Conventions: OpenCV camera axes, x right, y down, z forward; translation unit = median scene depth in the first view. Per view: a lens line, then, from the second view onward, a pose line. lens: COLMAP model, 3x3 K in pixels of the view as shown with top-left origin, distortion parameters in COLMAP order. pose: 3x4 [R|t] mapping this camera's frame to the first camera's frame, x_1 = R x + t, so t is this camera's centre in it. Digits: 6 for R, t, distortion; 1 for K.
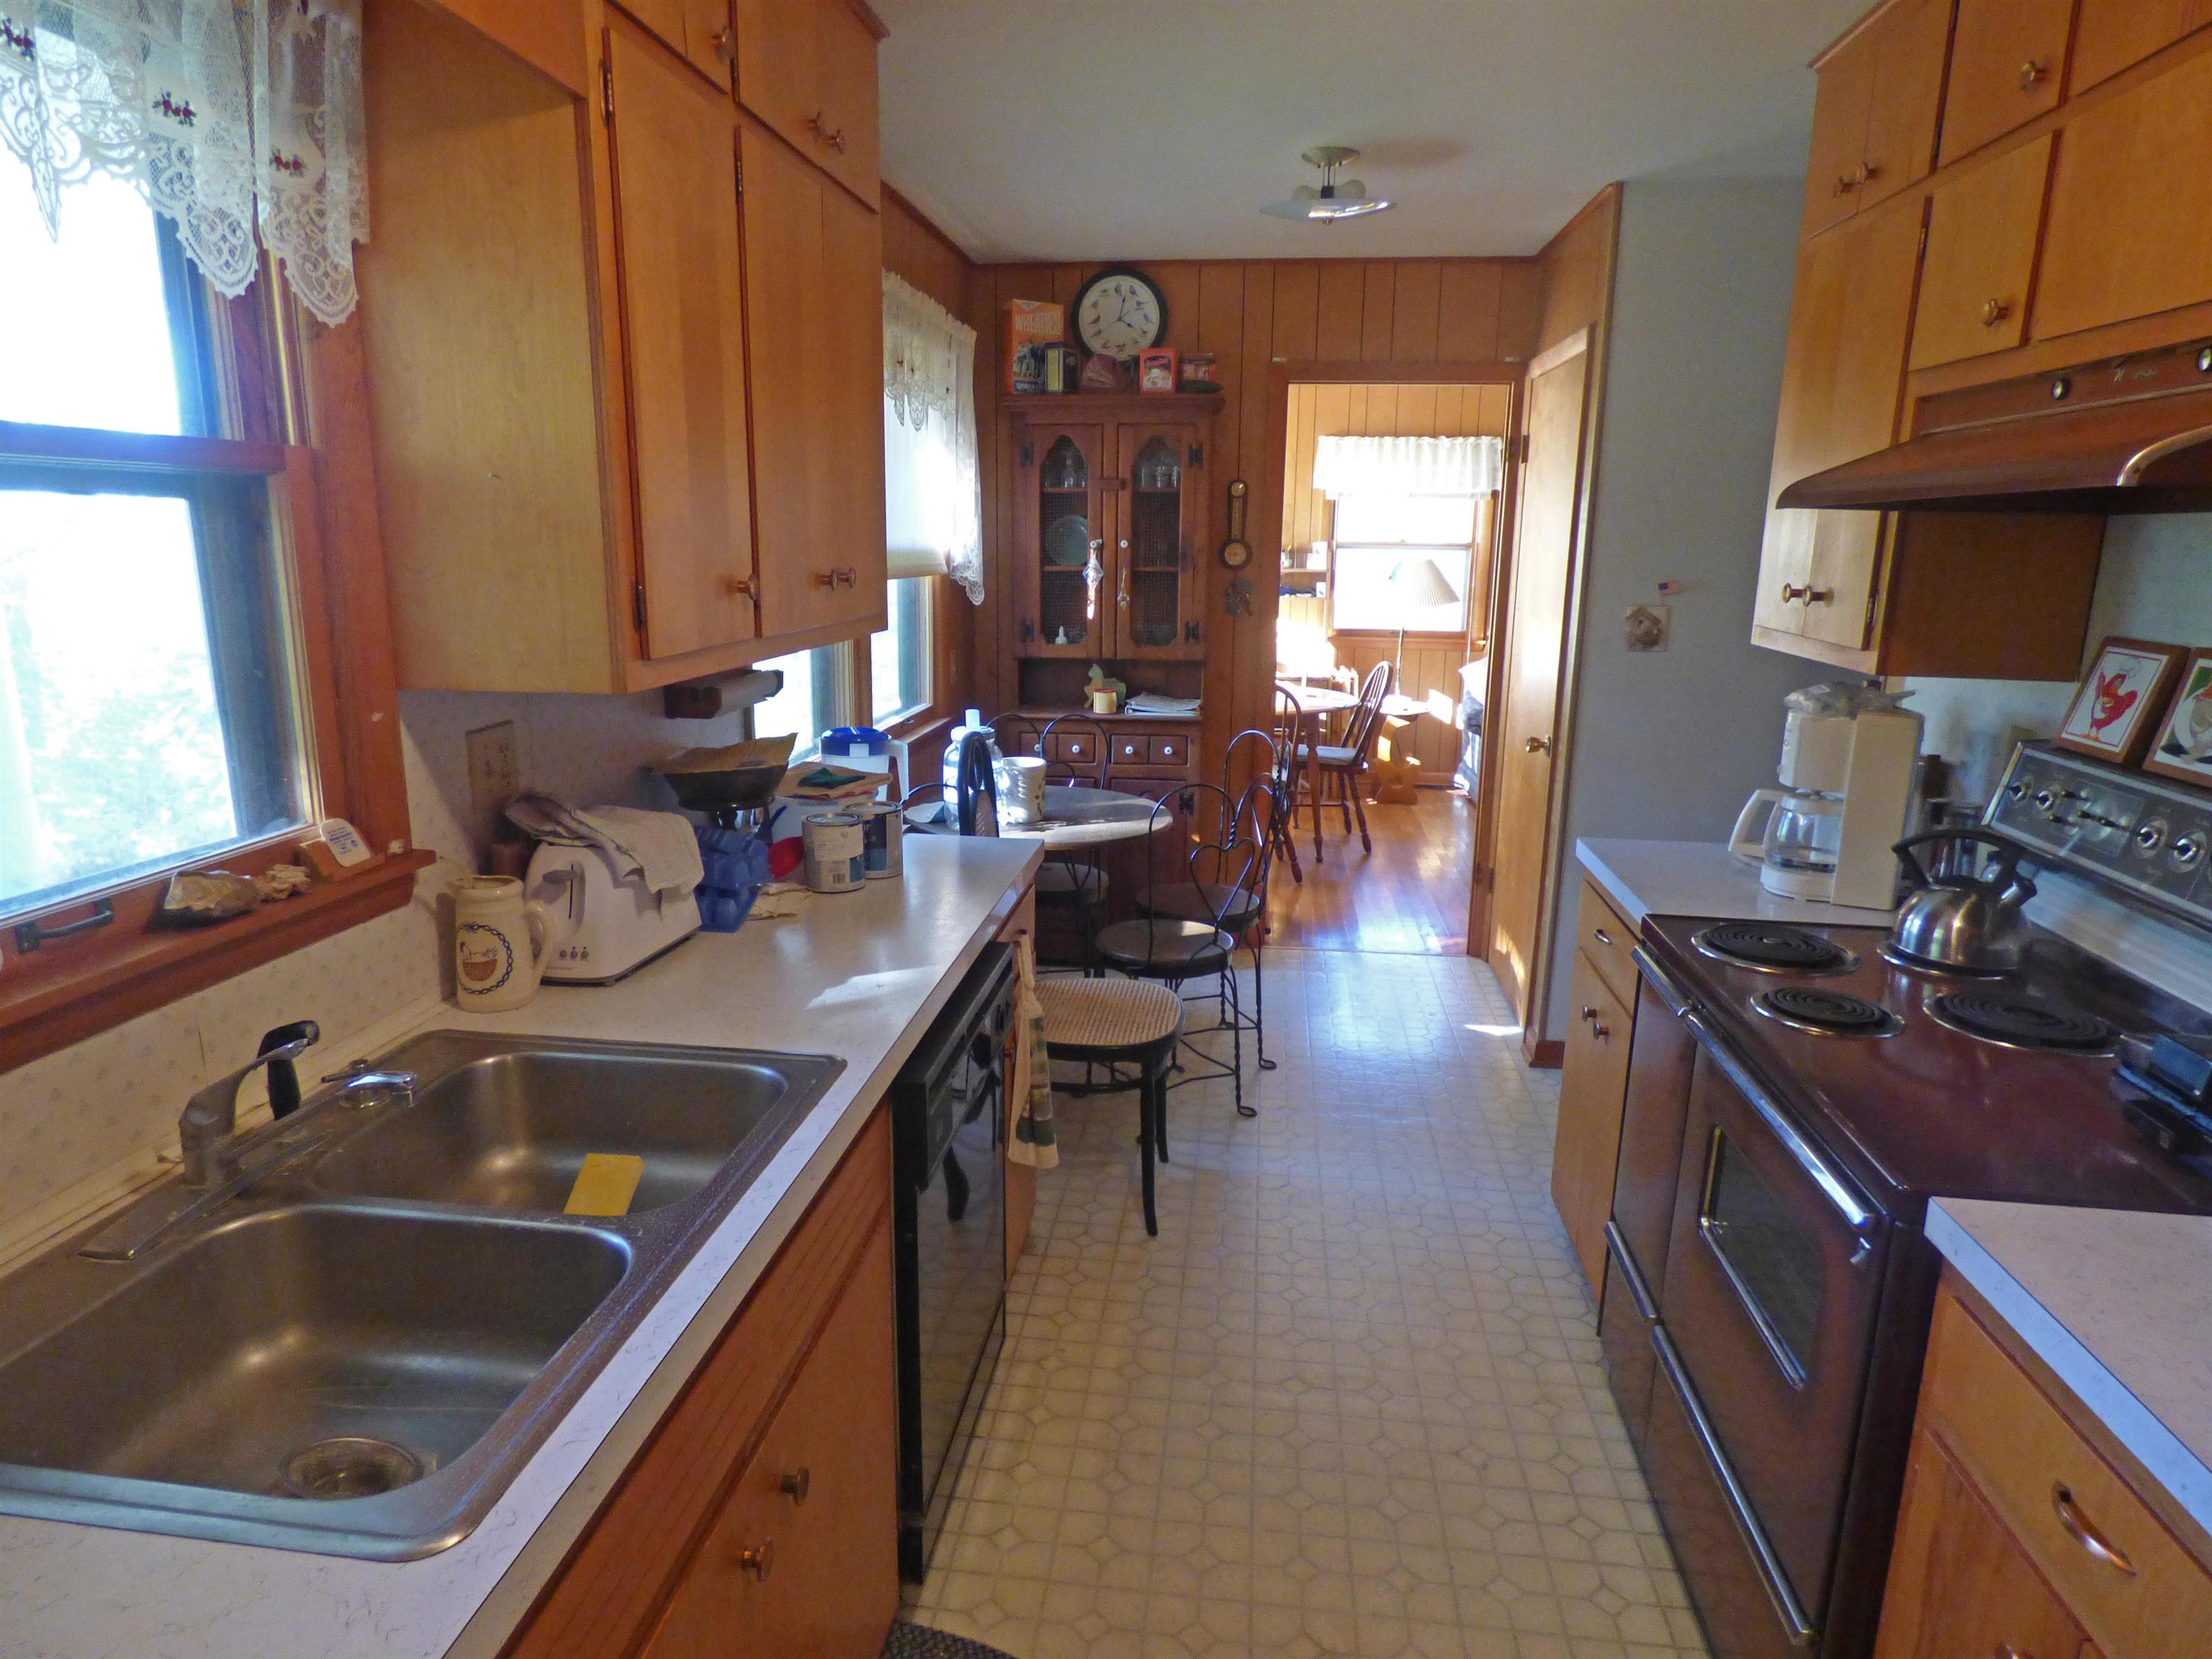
lens RADIAL K [[1354.5, 0, 1109.6], [0, 1354.5, 824.8], [0, 0, 1]] dist [-0.006843, -0.002216]
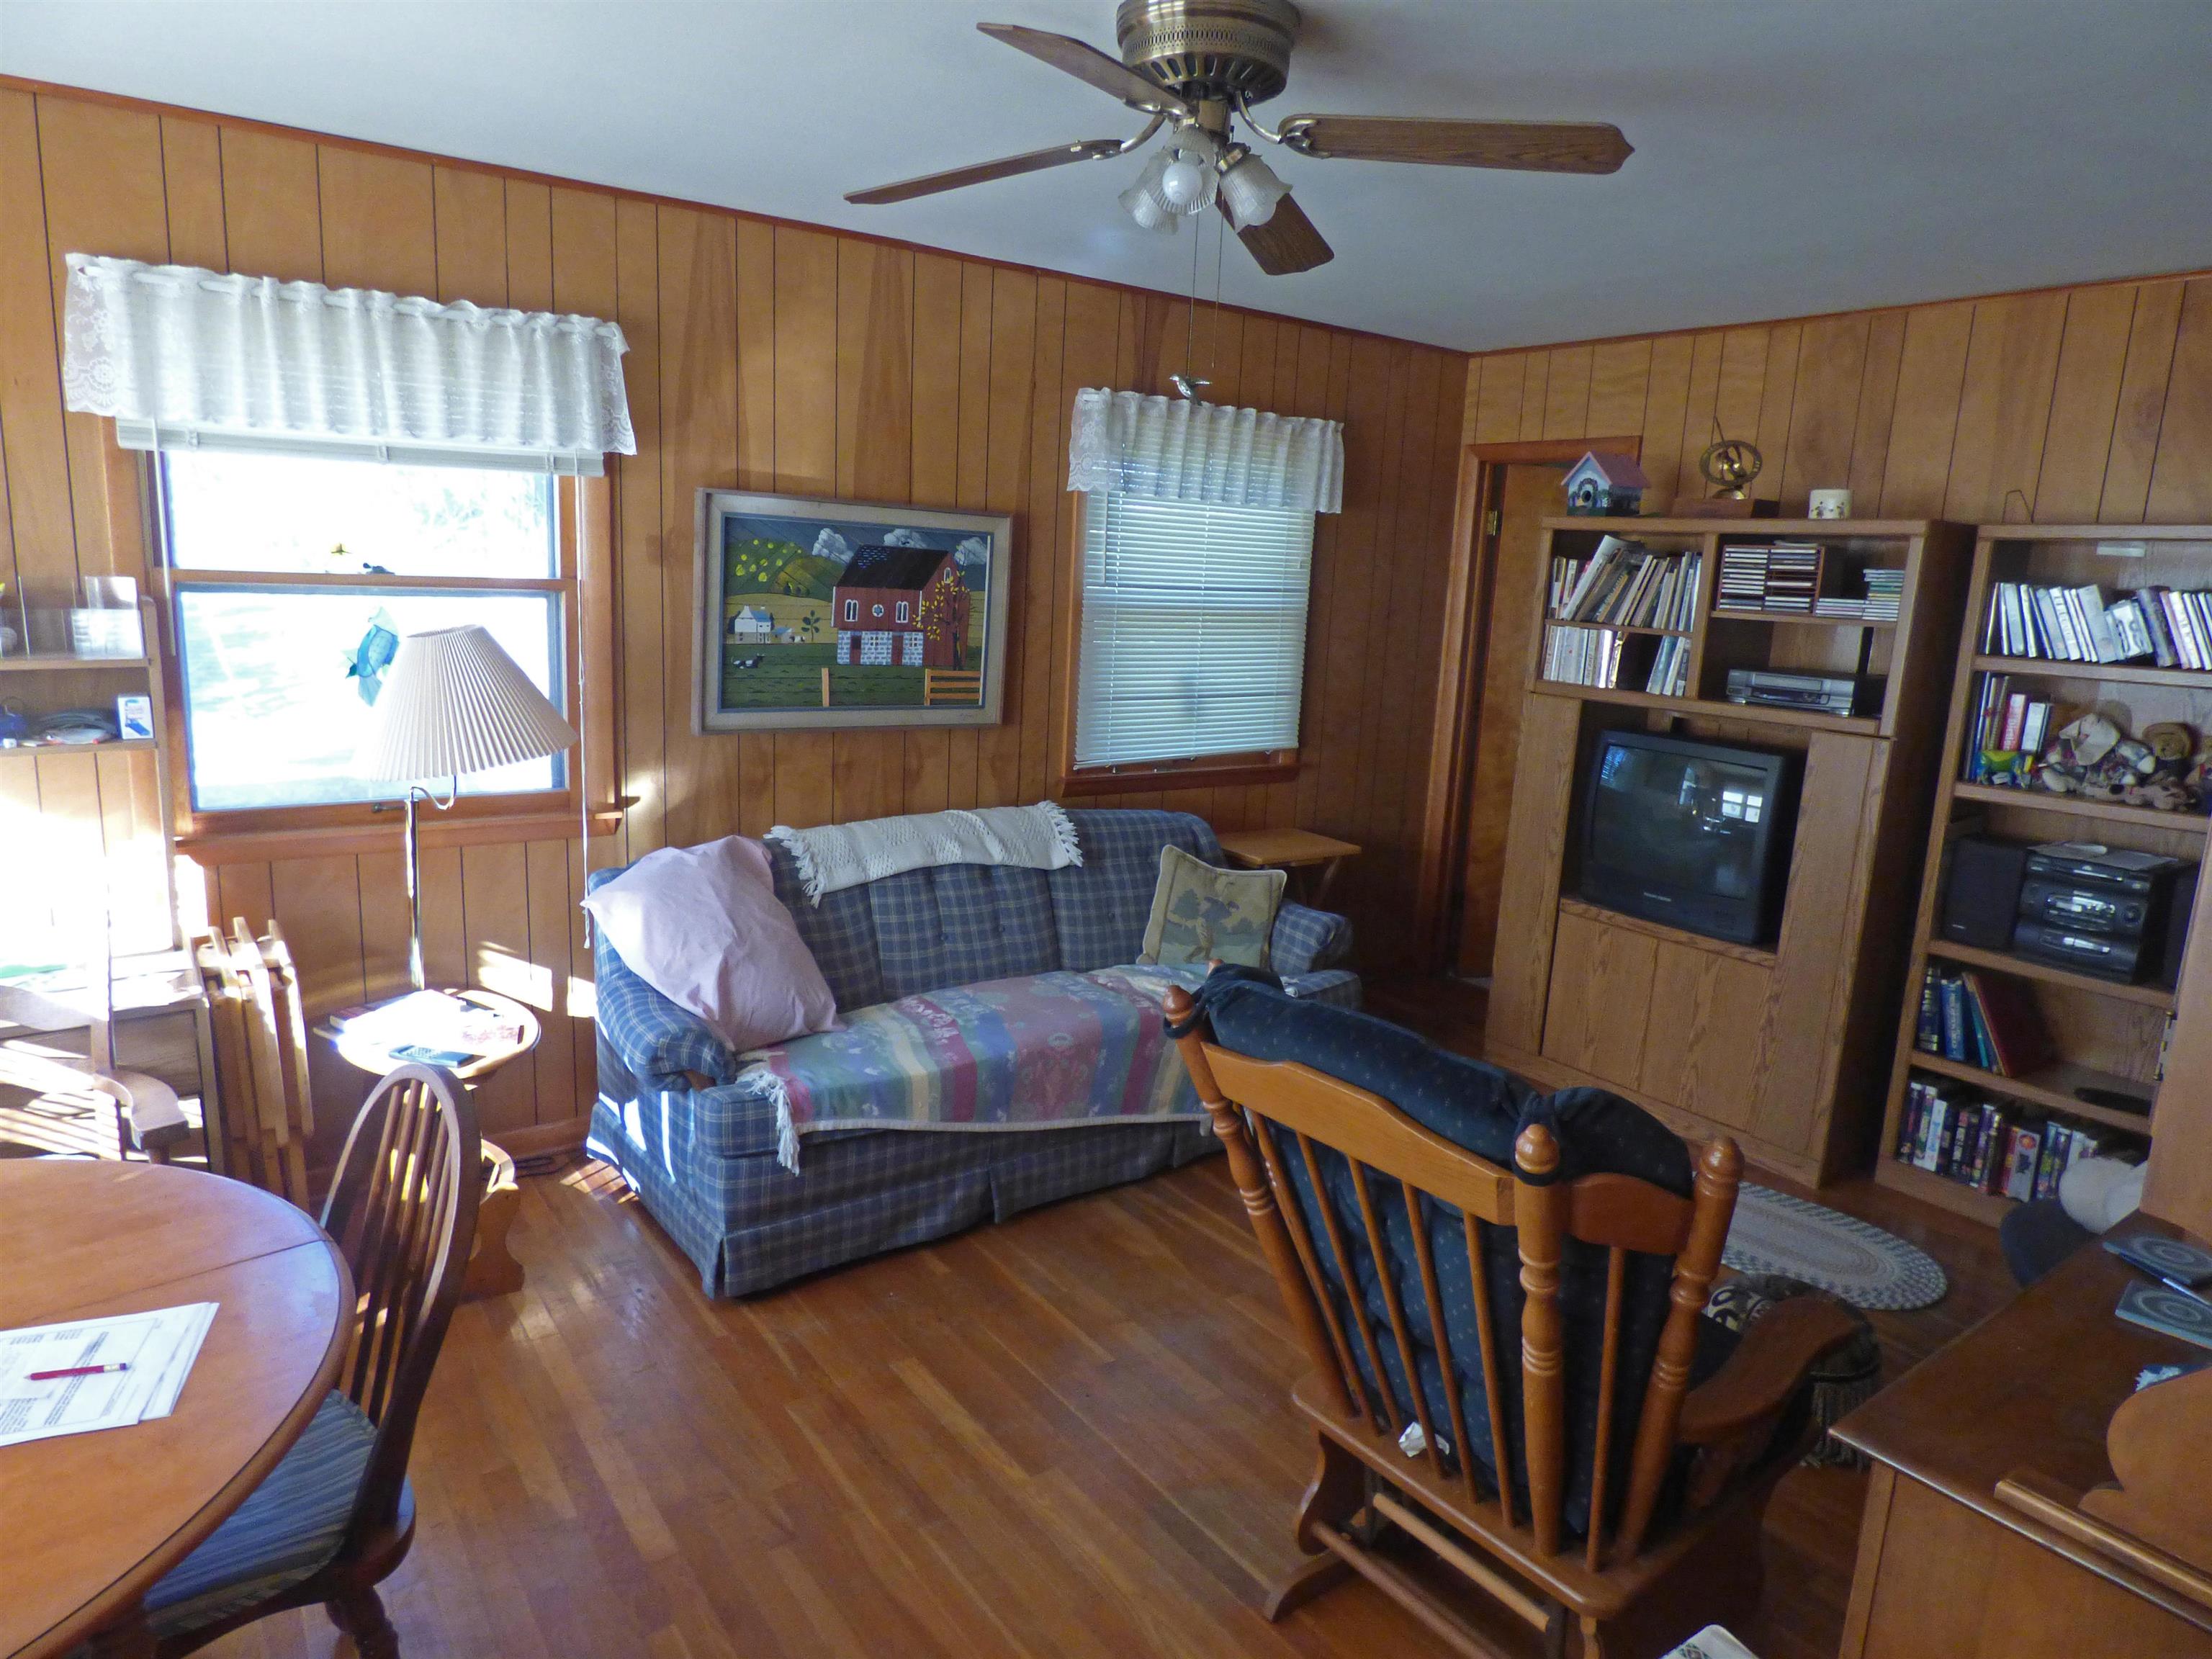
lens RADIAL K [[1354.5, 0, 1101.6], [0, 1354.5, 813.5], [0, 0, 1]] dist [-0.006843, -0.002216]
pose [[0.755284, -0.103791, 0.647127, 0.118341], [0.106853, 0.993671, 0.034660, -0.135841], [-0.646629, 0.042969, 0.761594, 0.591091]]
